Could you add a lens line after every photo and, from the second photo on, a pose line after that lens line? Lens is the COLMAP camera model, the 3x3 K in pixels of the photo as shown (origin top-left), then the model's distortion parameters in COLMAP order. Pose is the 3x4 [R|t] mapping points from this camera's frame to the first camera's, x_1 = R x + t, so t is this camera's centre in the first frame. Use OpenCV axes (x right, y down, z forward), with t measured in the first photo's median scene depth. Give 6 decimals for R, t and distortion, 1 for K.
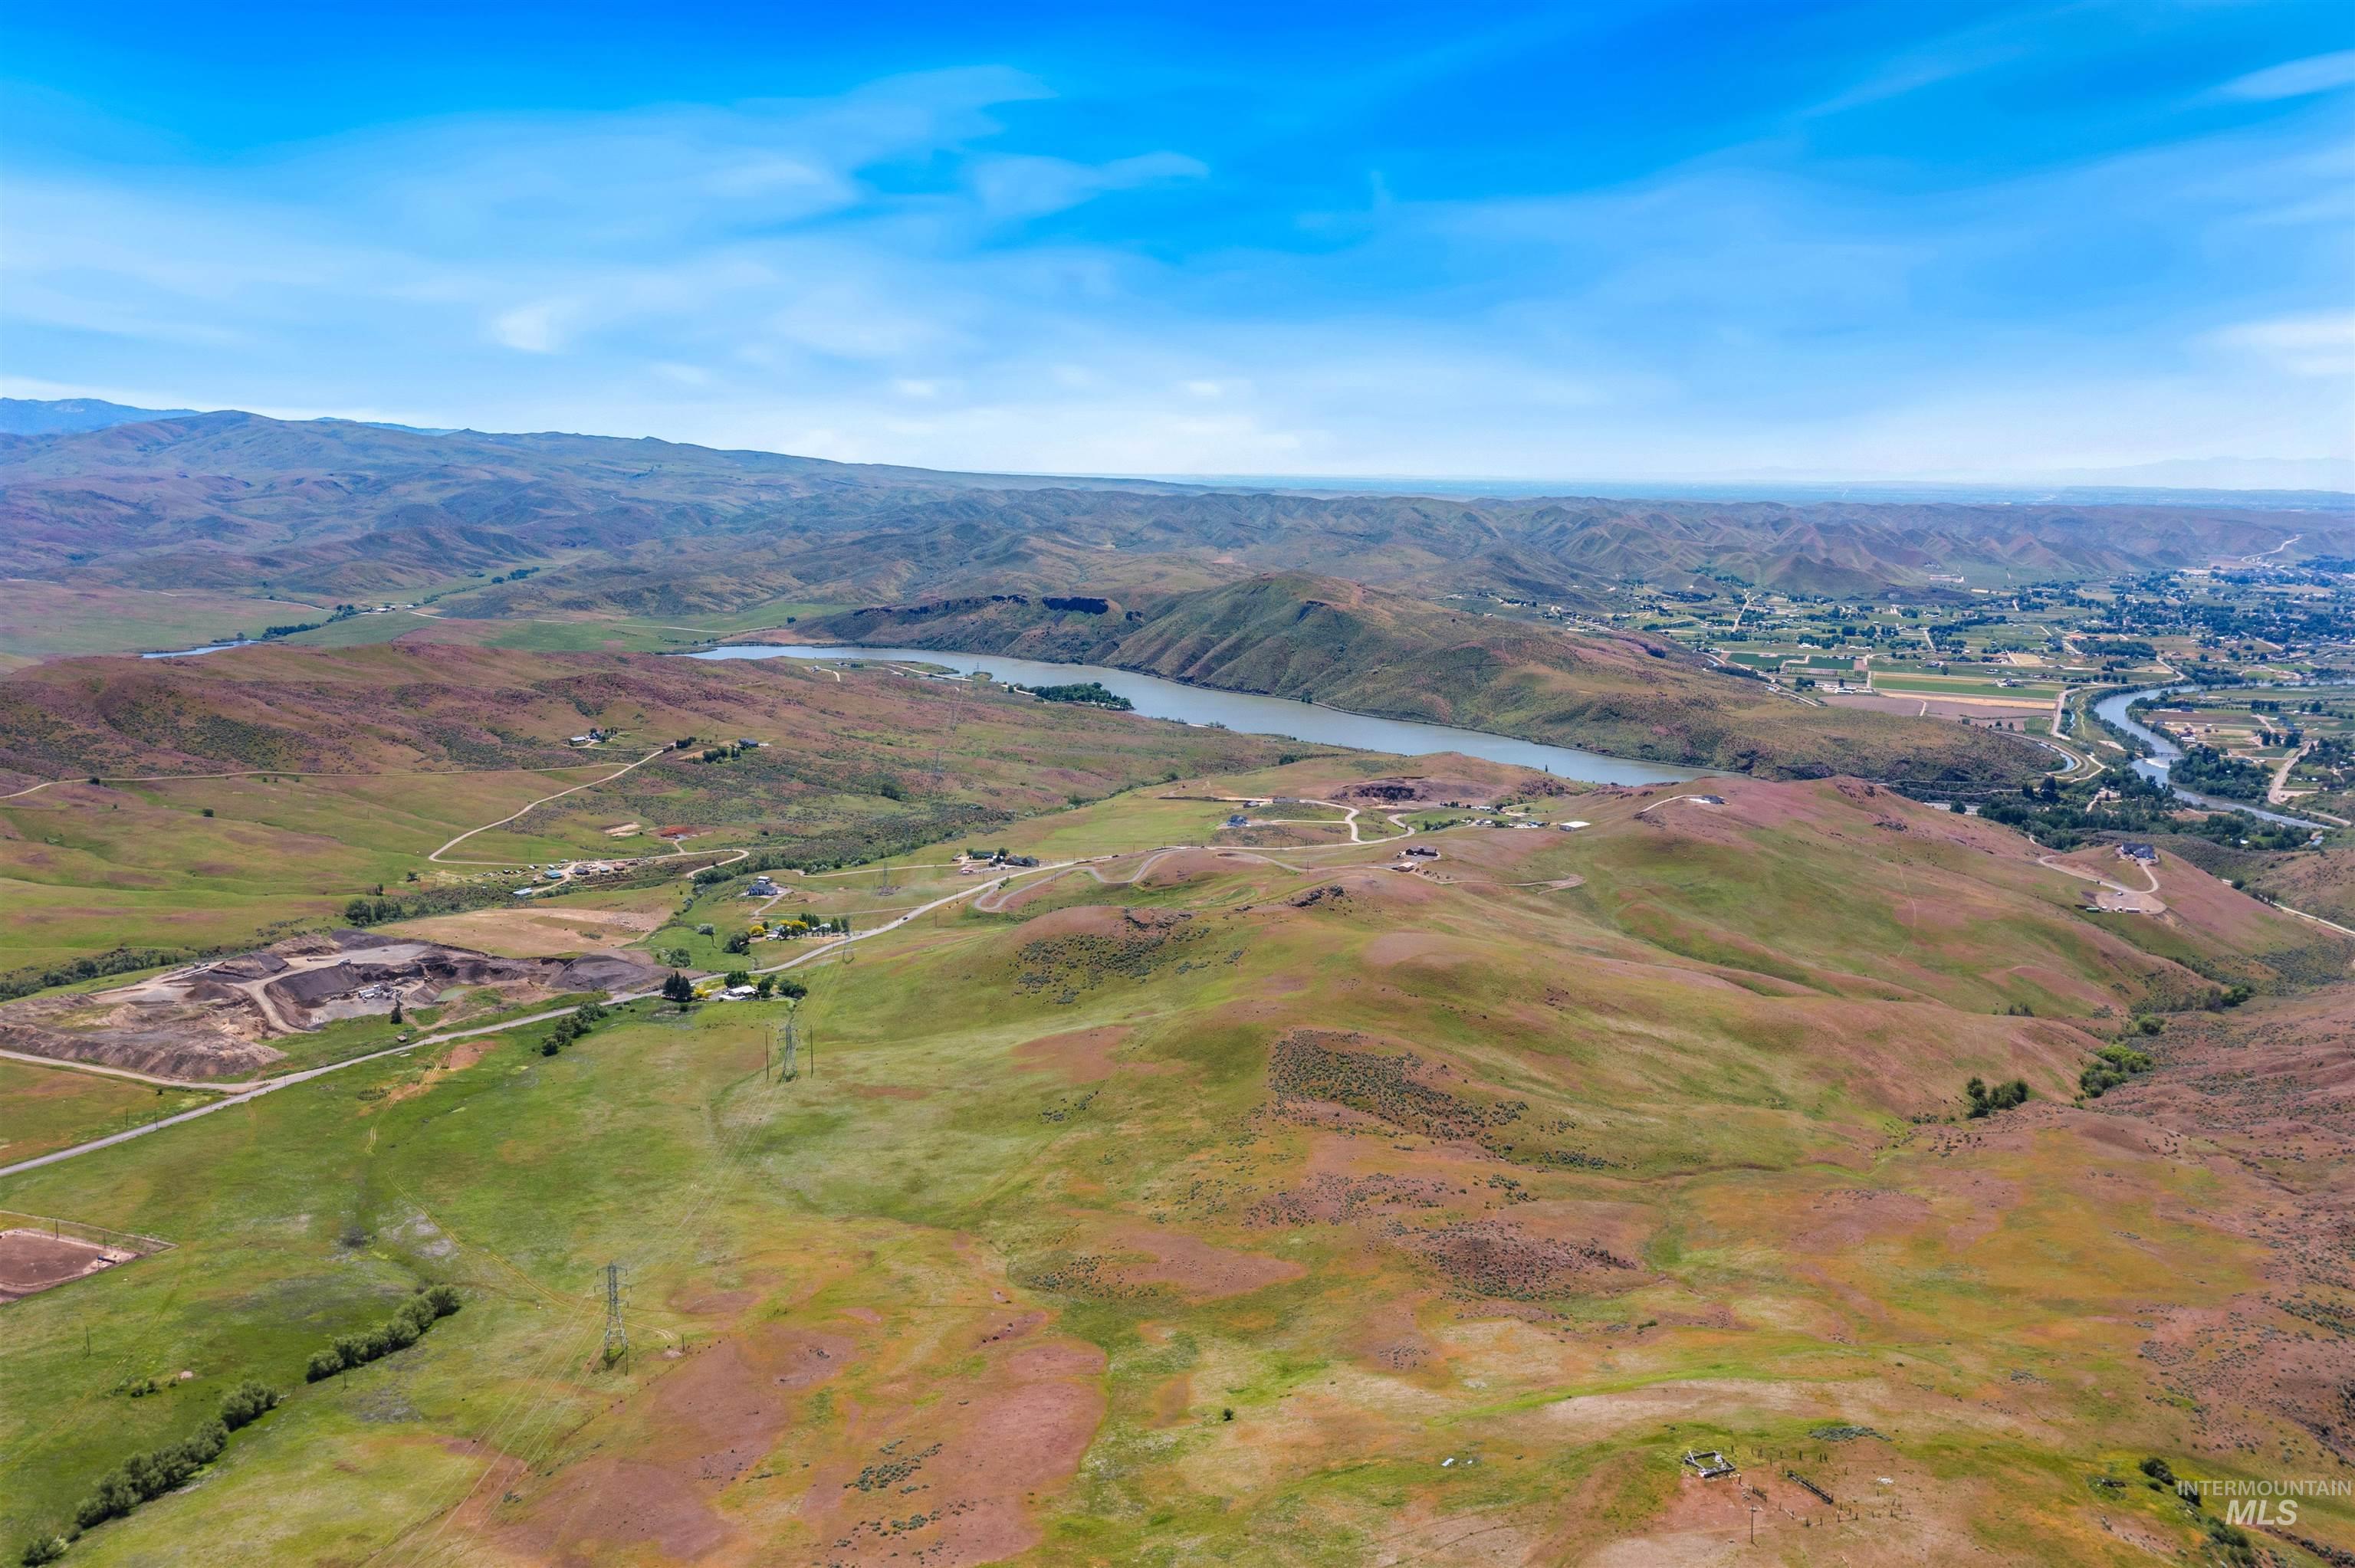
lens RADIAL K [[1845.2, 0, 1174.4], [0, 1845.2, 764.9], [0, 0, 1]] dist [-0.023279, 0.008518]
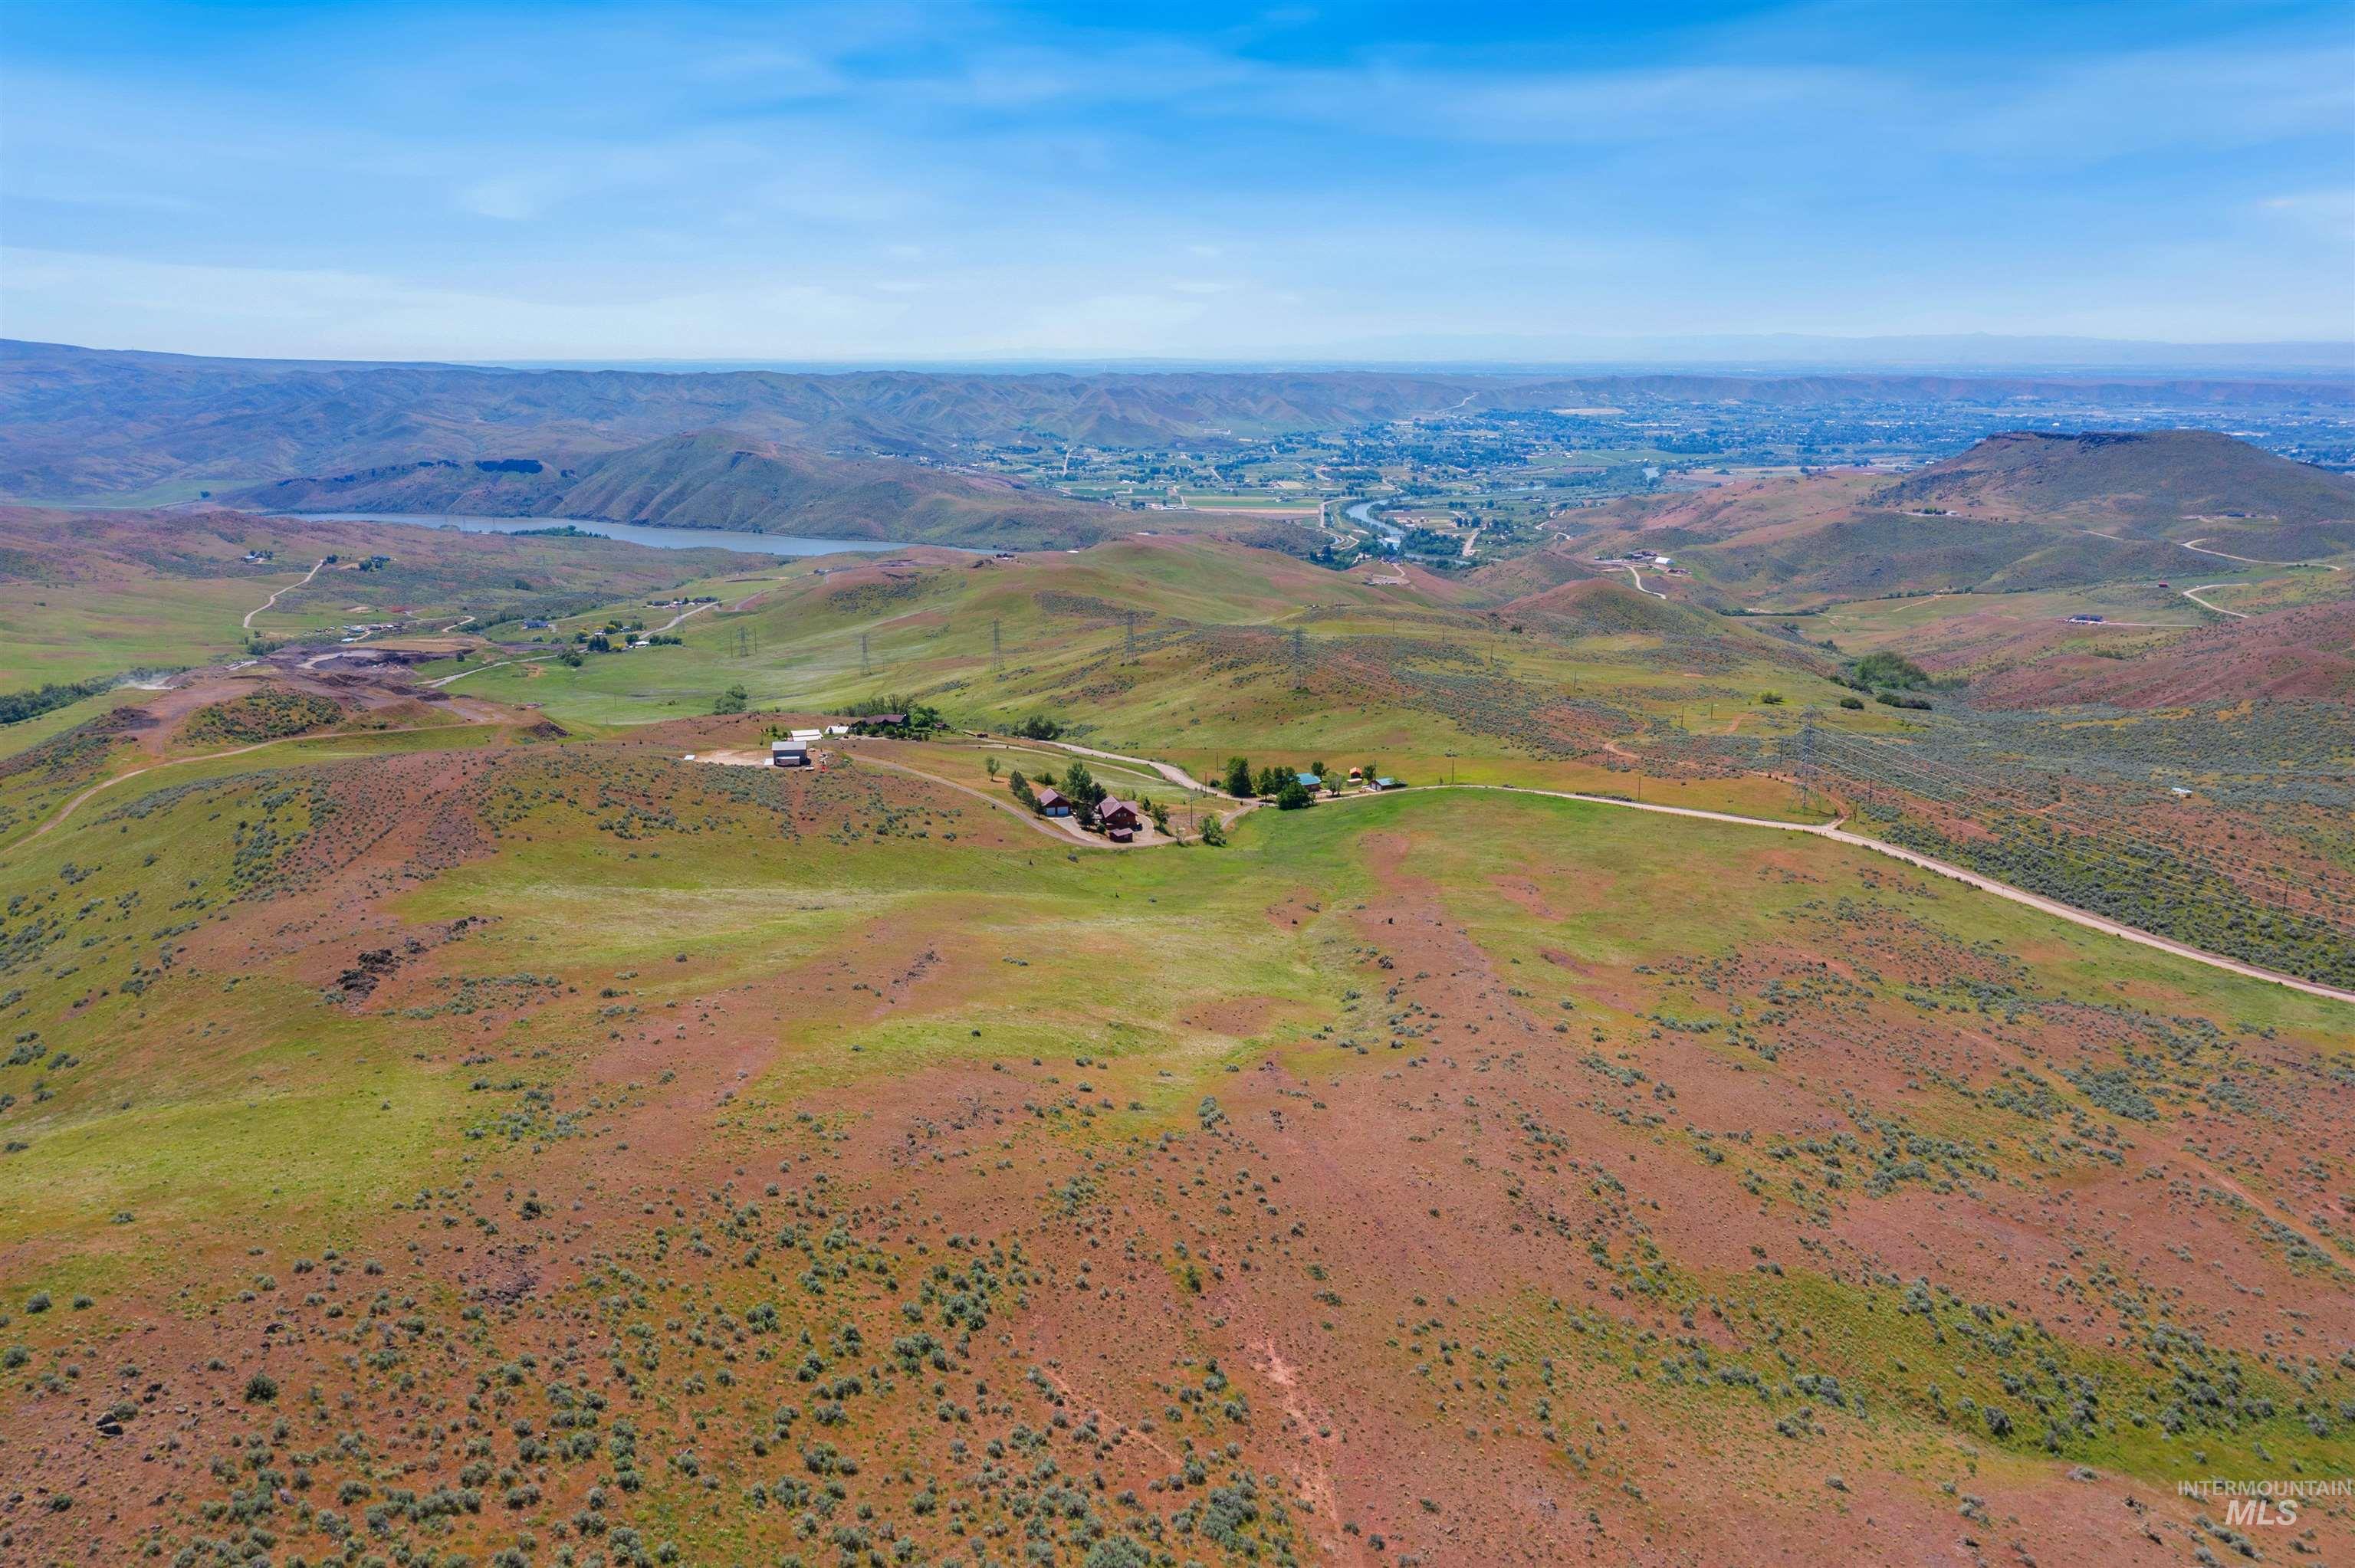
lens RADIAL K [[1845.2, 0, 1174.4], [0, 1845.2, 764.9], [0, 0, 1]] dist [-0.023279, 0.008518]
pose [[0.925745, -0.092720, 0.366605, -0.096181], [0.070044, 0.994742, 0.074712, 0.033707], [-0.371605, -0.043486, 0.927372, -0.161158]]
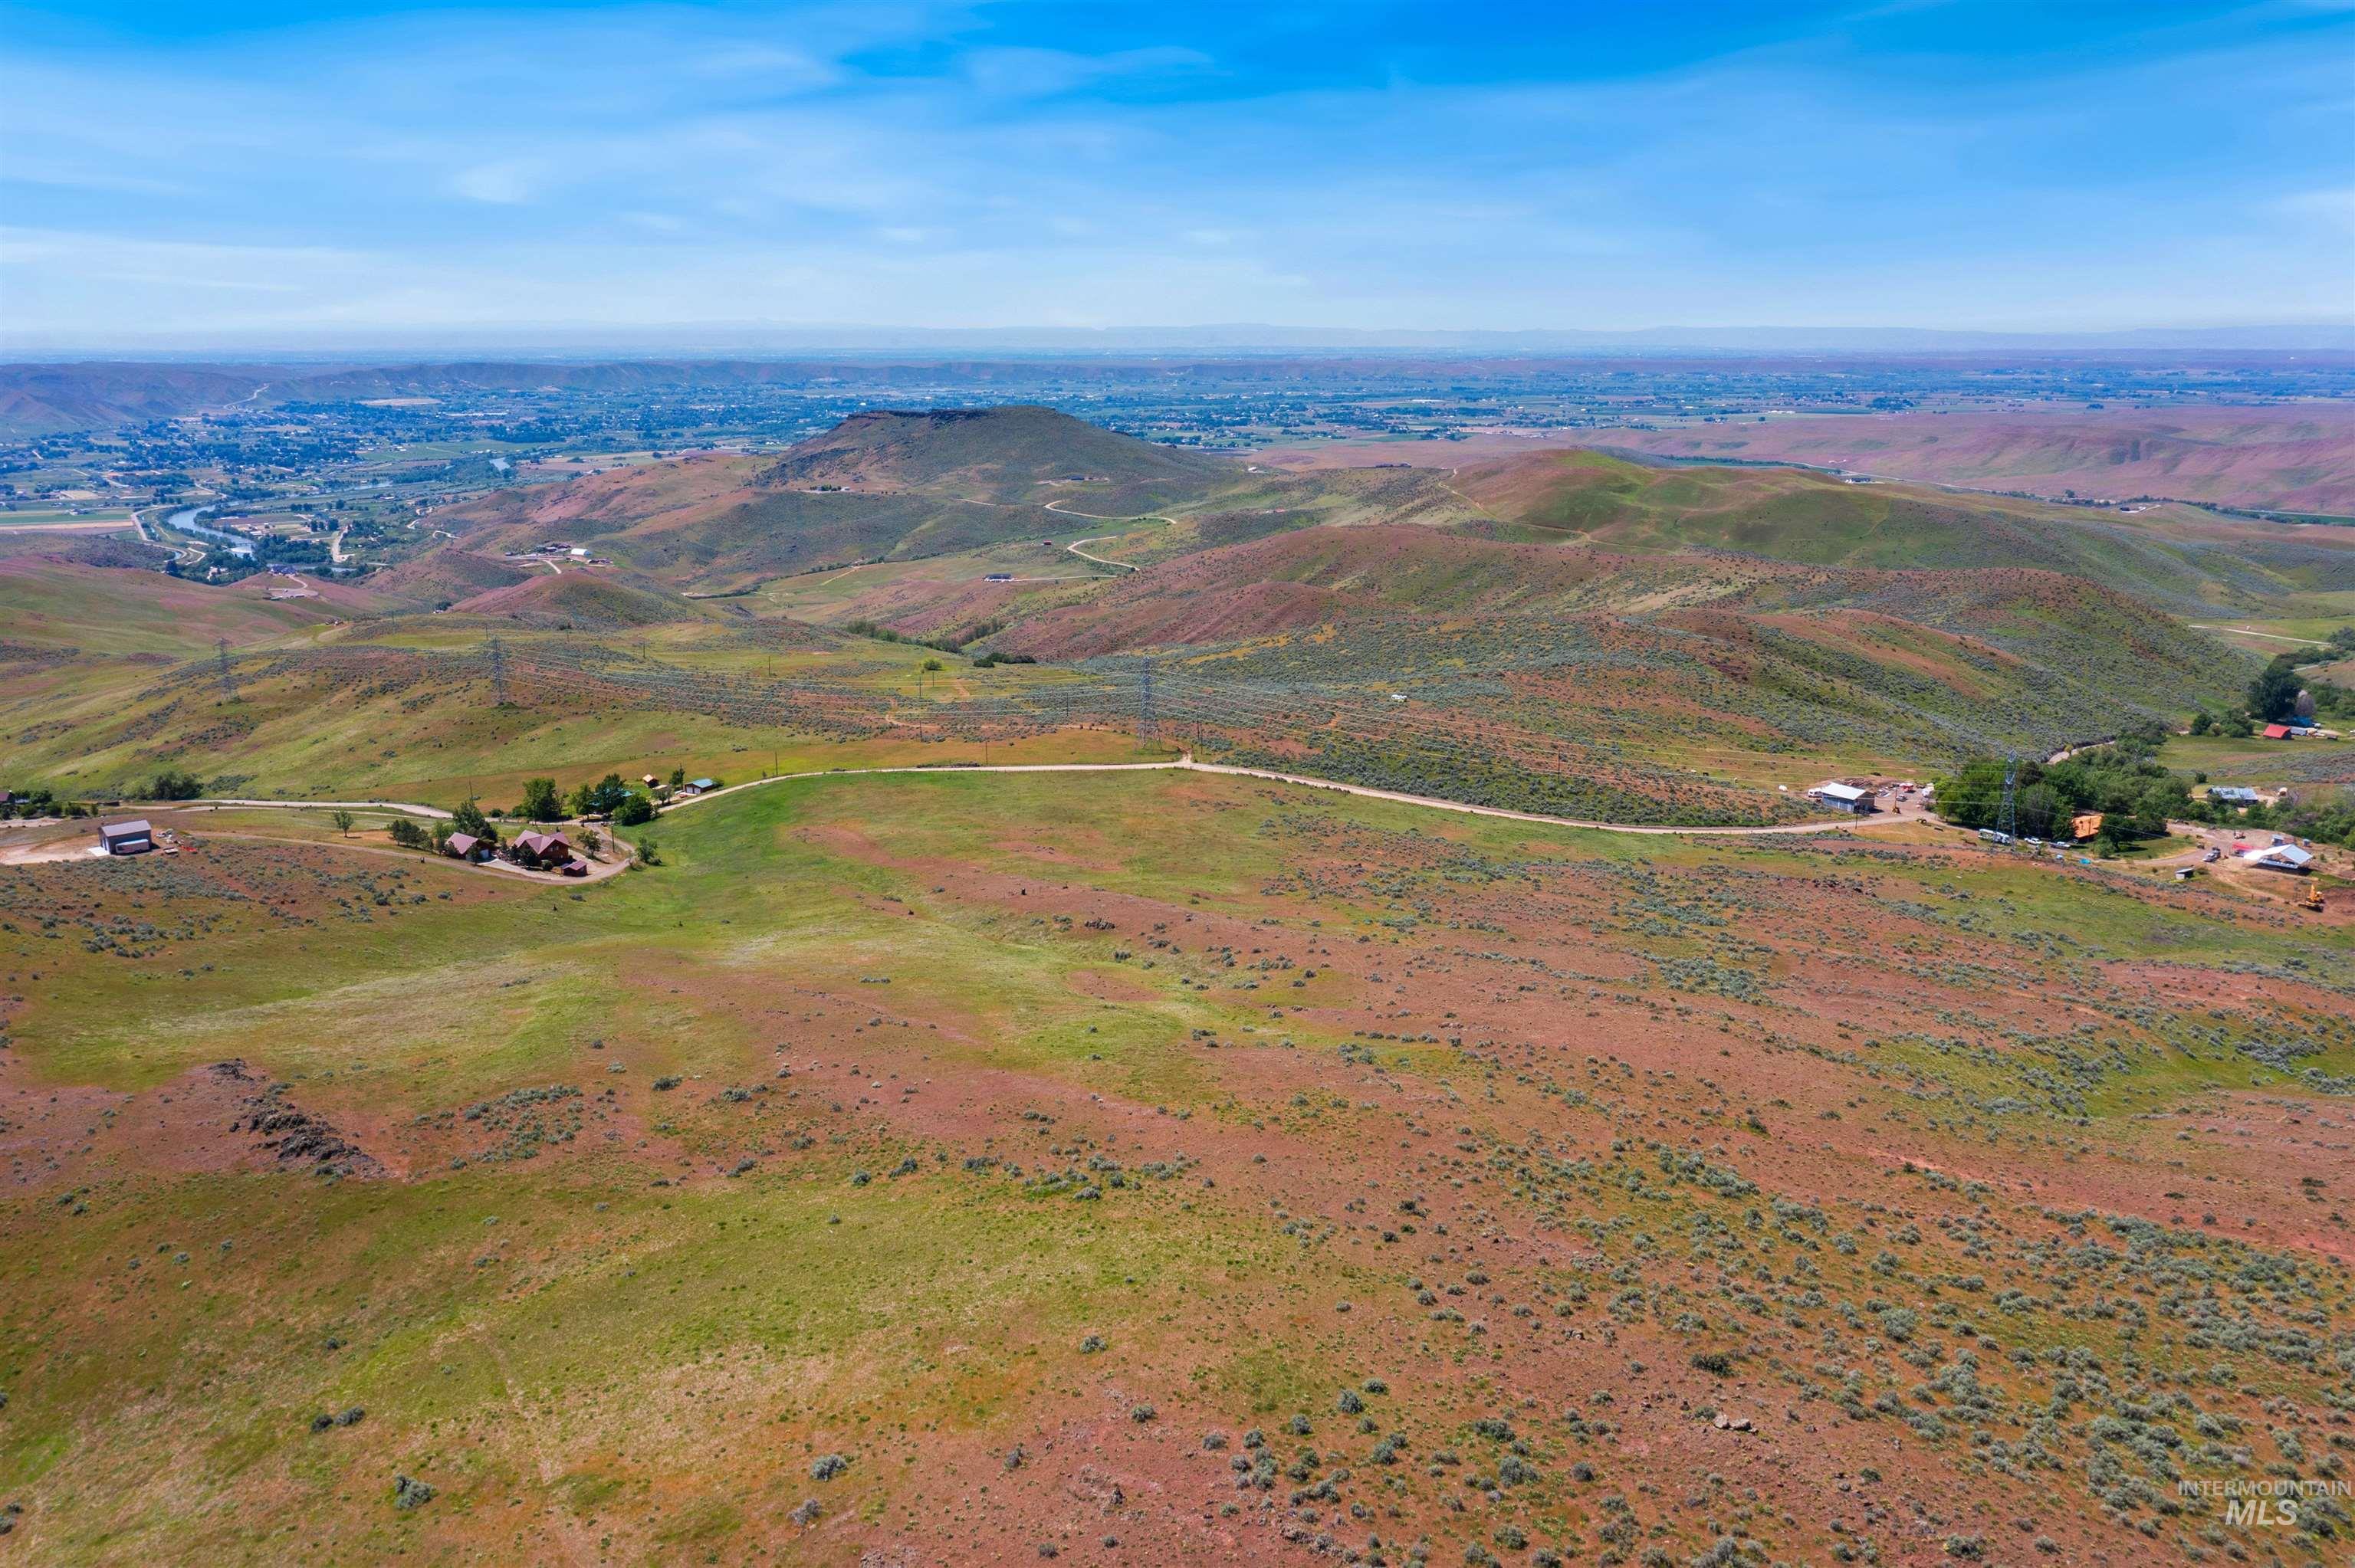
lens RADIAL K [[1853.0, 0, 1170.3], [0, 1853.0, 775.6], [0, 0, 1]] dist [-0.008391, 0.005619]
pose [[0.537364, -0.203647, 0.818394, -0.121065], [0.140533, 0.978462, 0.151203, 0.030448], [-0.831559, 0.033760, 0.554409, -0.143741]]
